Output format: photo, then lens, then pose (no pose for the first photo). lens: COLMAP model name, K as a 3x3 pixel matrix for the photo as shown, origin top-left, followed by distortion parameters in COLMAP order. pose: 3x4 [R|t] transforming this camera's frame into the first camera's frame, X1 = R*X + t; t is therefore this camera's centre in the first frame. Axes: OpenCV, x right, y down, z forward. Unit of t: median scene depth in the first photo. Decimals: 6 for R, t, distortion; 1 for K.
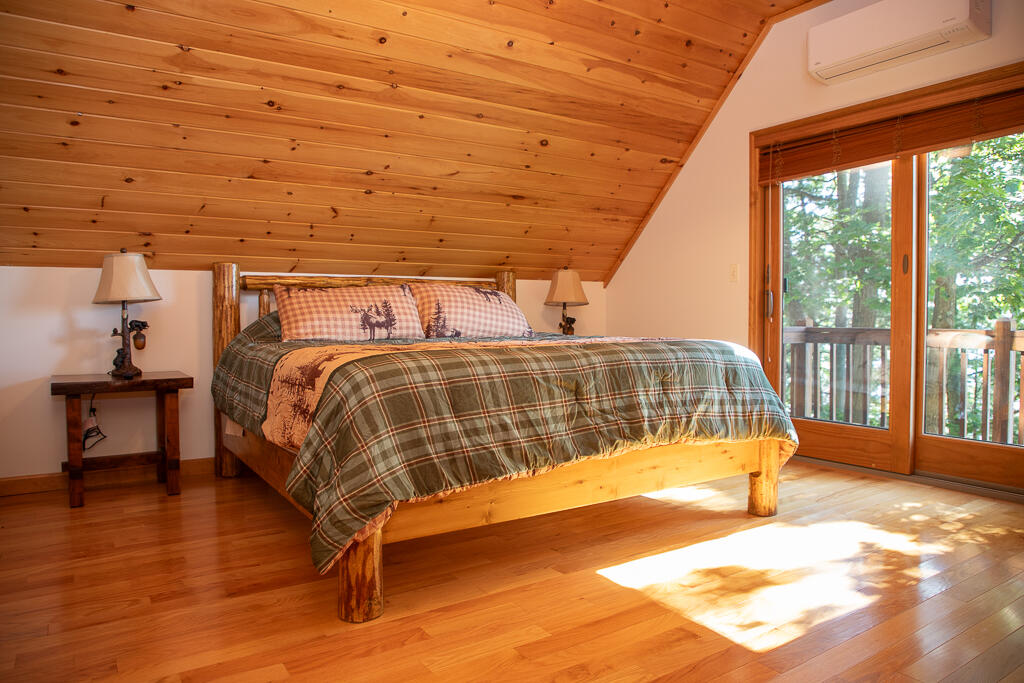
lens RADIAL K [[690.7, 0, 516.2], [0, 690.7, 345.3], [0, 0, 1]] dist [-0.013032, 0.004262]
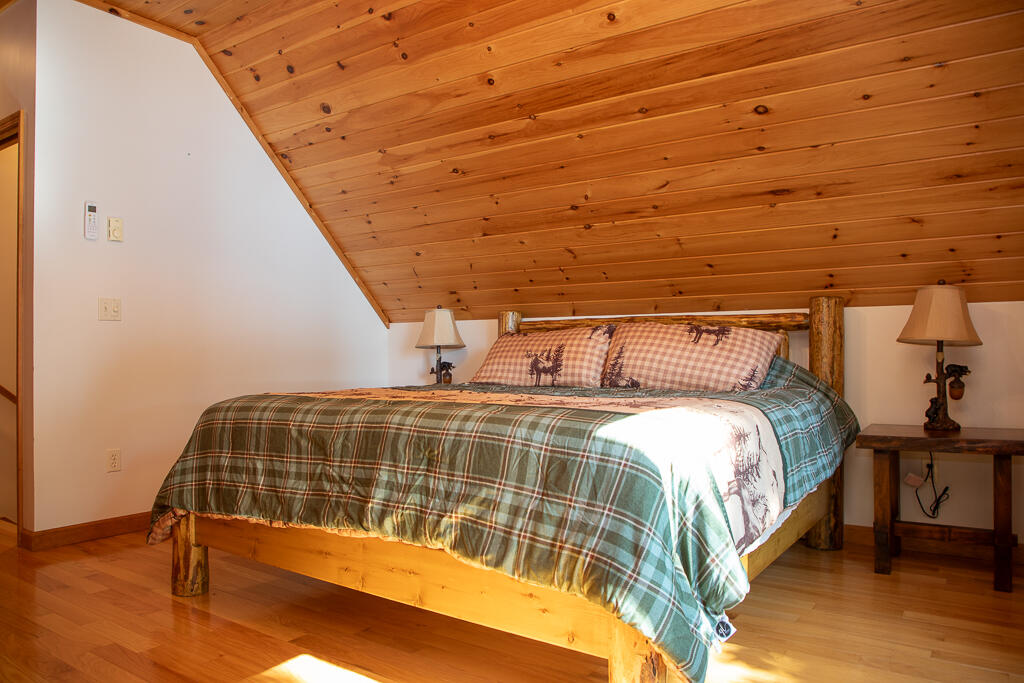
lens RADIAL K [[725.4, 0, 514.8], [0, 725.4, 338.0], [0, 0, 1]] dist [-0.033528, 0.007232]
pose [[0.375469, -0.019328, -0.926633, 0.685400], [-0.047769, 0.998050, -0.040174, -0.031700], [0.925603, 0.059349, 0.373814, 0.590833]]
